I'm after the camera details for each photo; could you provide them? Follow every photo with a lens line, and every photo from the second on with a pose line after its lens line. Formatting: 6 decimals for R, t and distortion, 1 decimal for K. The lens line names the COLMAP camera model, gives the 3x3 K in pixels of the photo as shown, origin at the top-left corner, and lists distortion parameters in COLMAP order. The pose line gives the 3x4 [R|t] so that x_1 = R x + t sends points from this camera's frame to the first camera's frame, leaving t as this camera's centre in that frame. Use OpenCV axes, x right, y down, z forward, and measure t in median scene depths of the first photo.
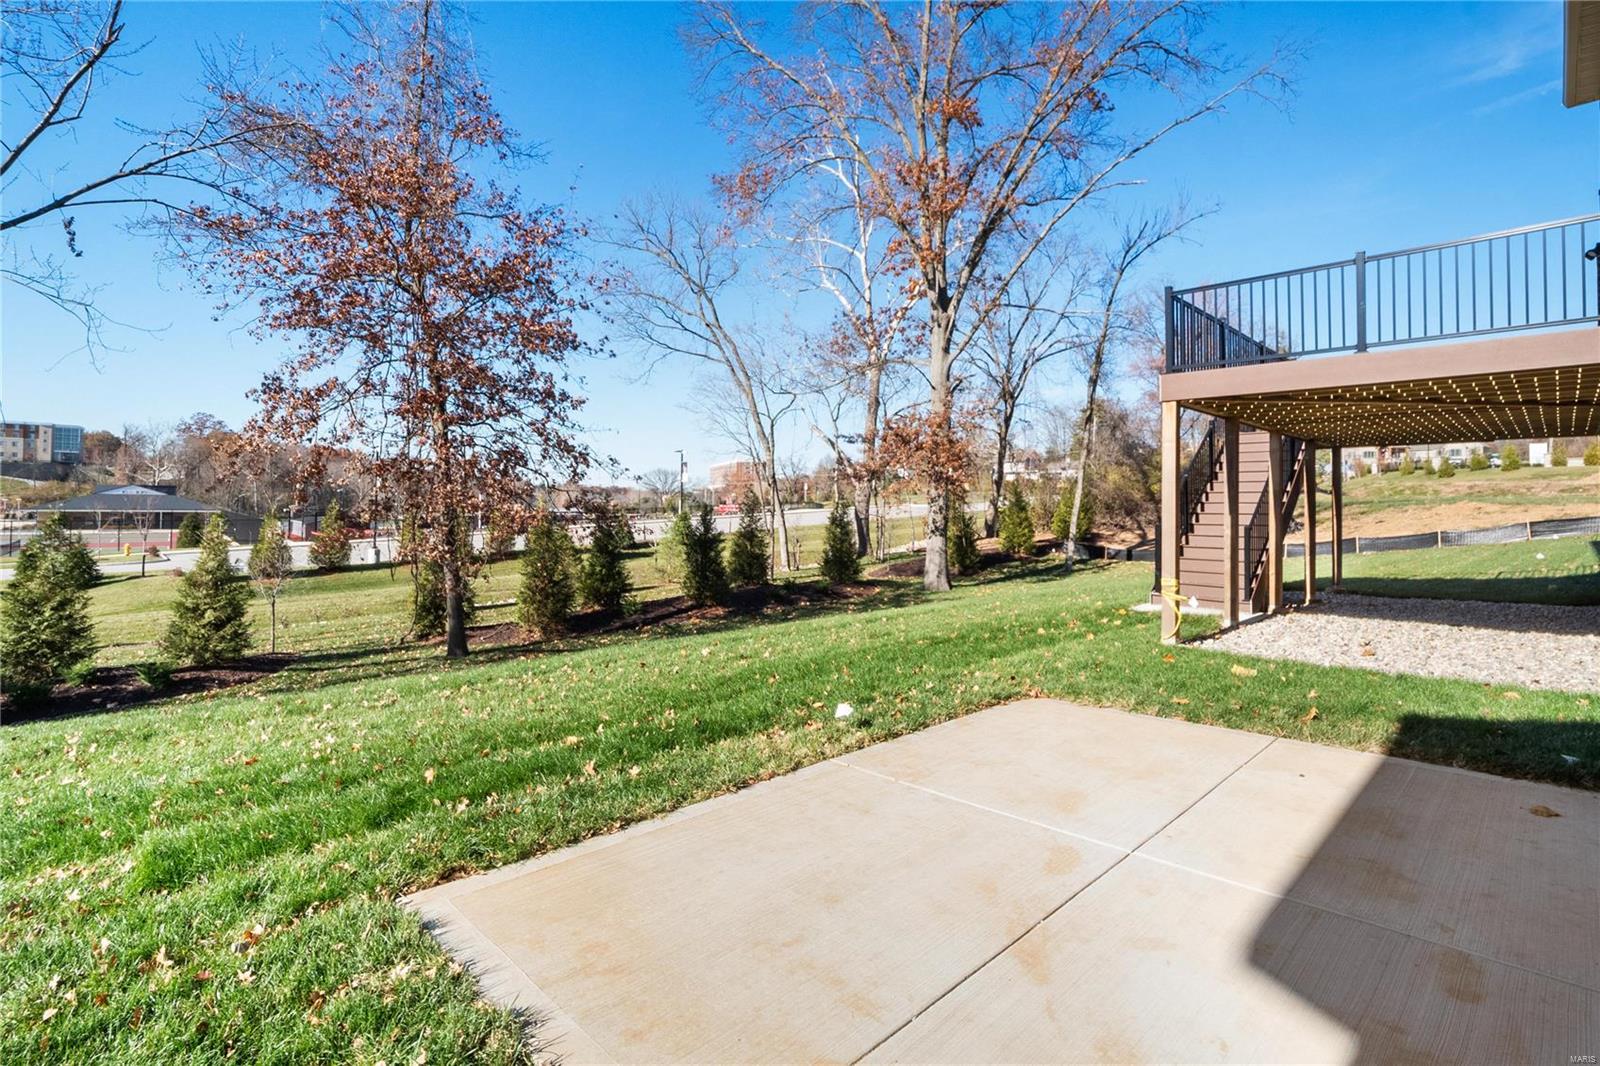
lens RADIAL K [[759.6, 0, 800.8], [0, 759.6, 529.6], [0, 0, 1]] dist [-0.000069, 0.000107]
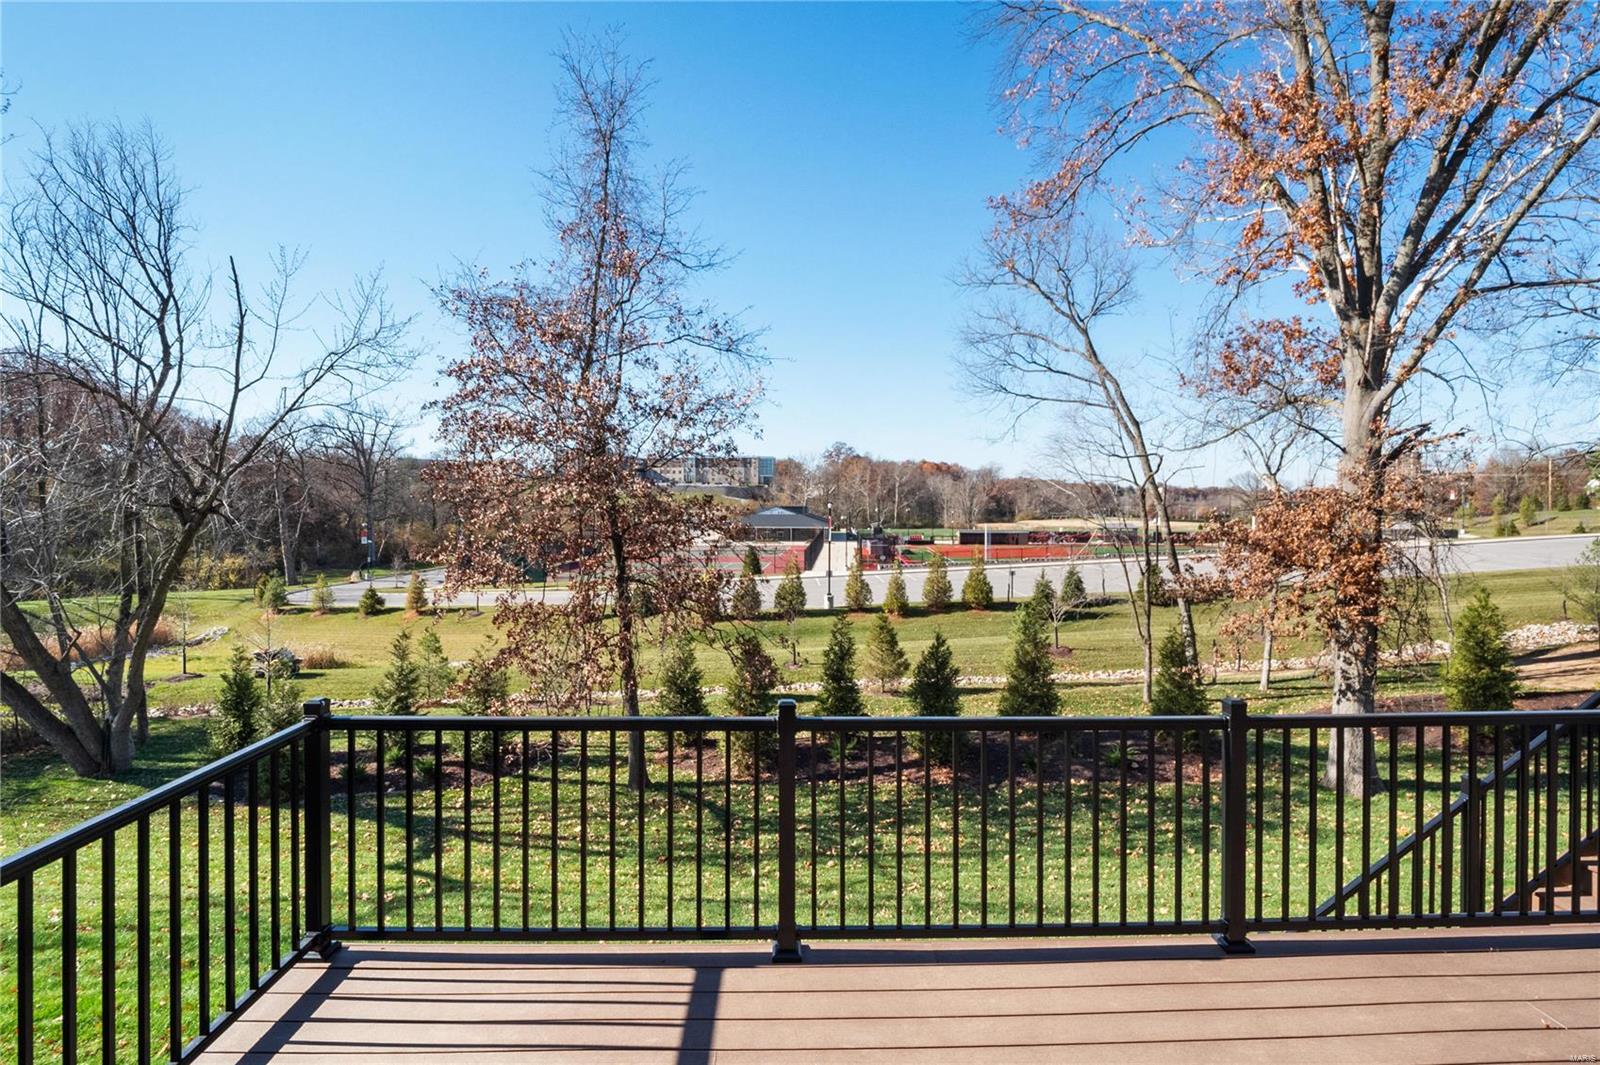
lens RADIAL K [[773.8, 0, 800.0], [0, 773.8, 532.5], [0, 0, 1]] dist [0.000877, -0.017869]
pose [[0.730268, 0.012773, -0.683041, 0.418907], [-0.010462, 0.999917, 0.007513, -0.185557], [0.683080, 0.001659, 0.730341, 0.419475]]
